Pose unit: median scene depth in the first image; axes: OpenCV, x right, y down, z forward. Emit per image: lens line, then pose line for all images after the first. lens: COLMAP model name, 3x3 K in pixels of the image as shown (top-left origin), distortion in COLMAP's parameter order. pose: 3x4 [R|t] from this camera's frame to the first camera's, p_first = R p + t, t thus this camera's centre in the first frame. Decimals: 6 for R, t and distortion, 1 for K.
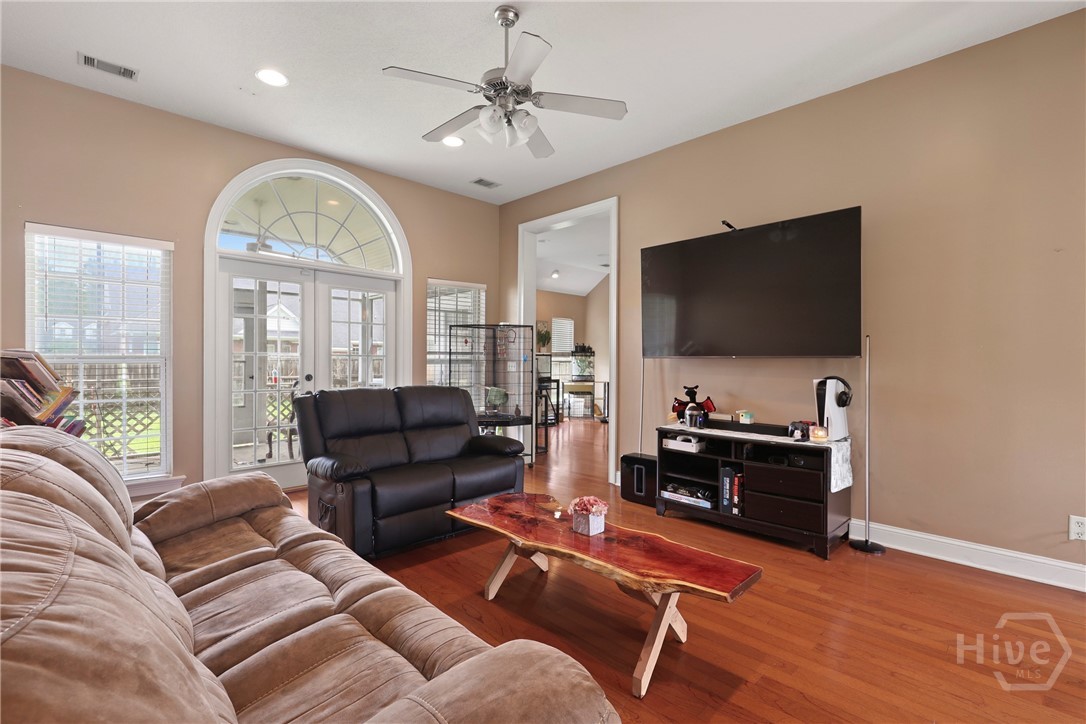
lens RADIAL K [[493.3, 0, 547.5], [0, 493.3, 363.2], [0, 0, 1]] dist [-0.002449, -0.000254]
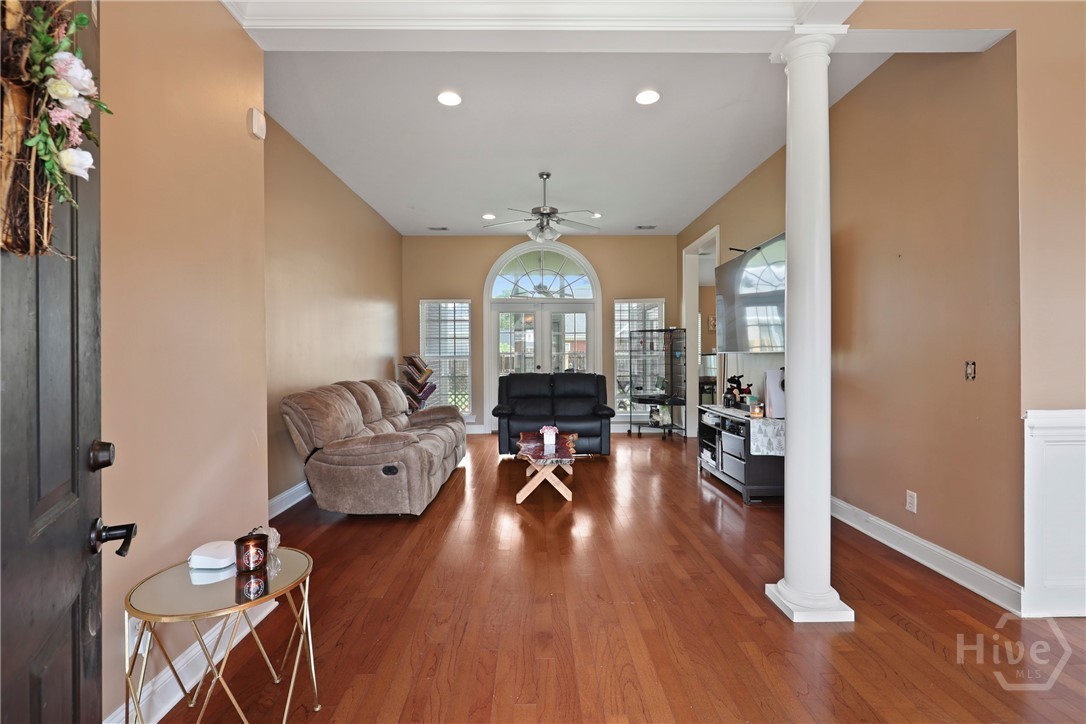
lens RADIAL K [[493.3, 0, 547.5], [0, 493.3, 363.2], [0, 0, 1]] dist [-0.002449, -0.000254]
pose [[0.728652, 0.001901, -0.684882, 0.878160], [0.006442, 0.999933, 0.009629, -0.000702], [0.684854, -0.011428, 0.728591, -0.271027]]
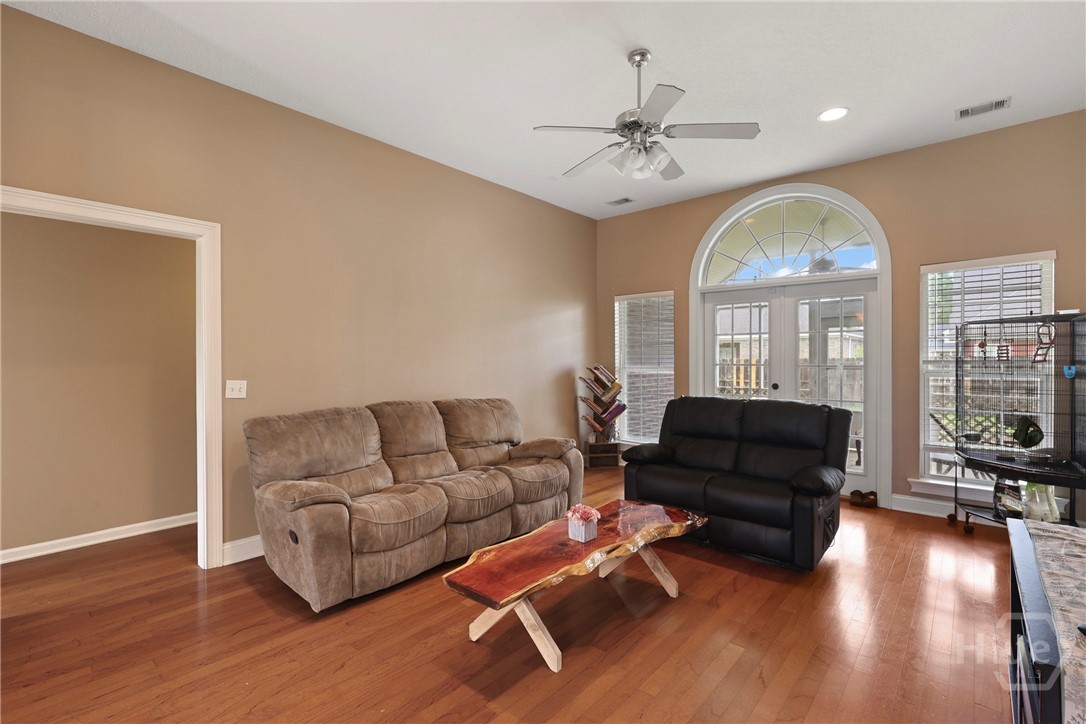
lens RADIAL K [[493.3, 0, 547.5], [0, 493.3, 363.2], [0, 0, 1]] dist [-0.002449, -0.000254]
pose [[0.087562, -0.002468, -0.996156, 0.699073], [-0.002813, 0.999992, -0.002725, -0.021850], [0.996155, 0.003041, 0.087554, 0.505399]]
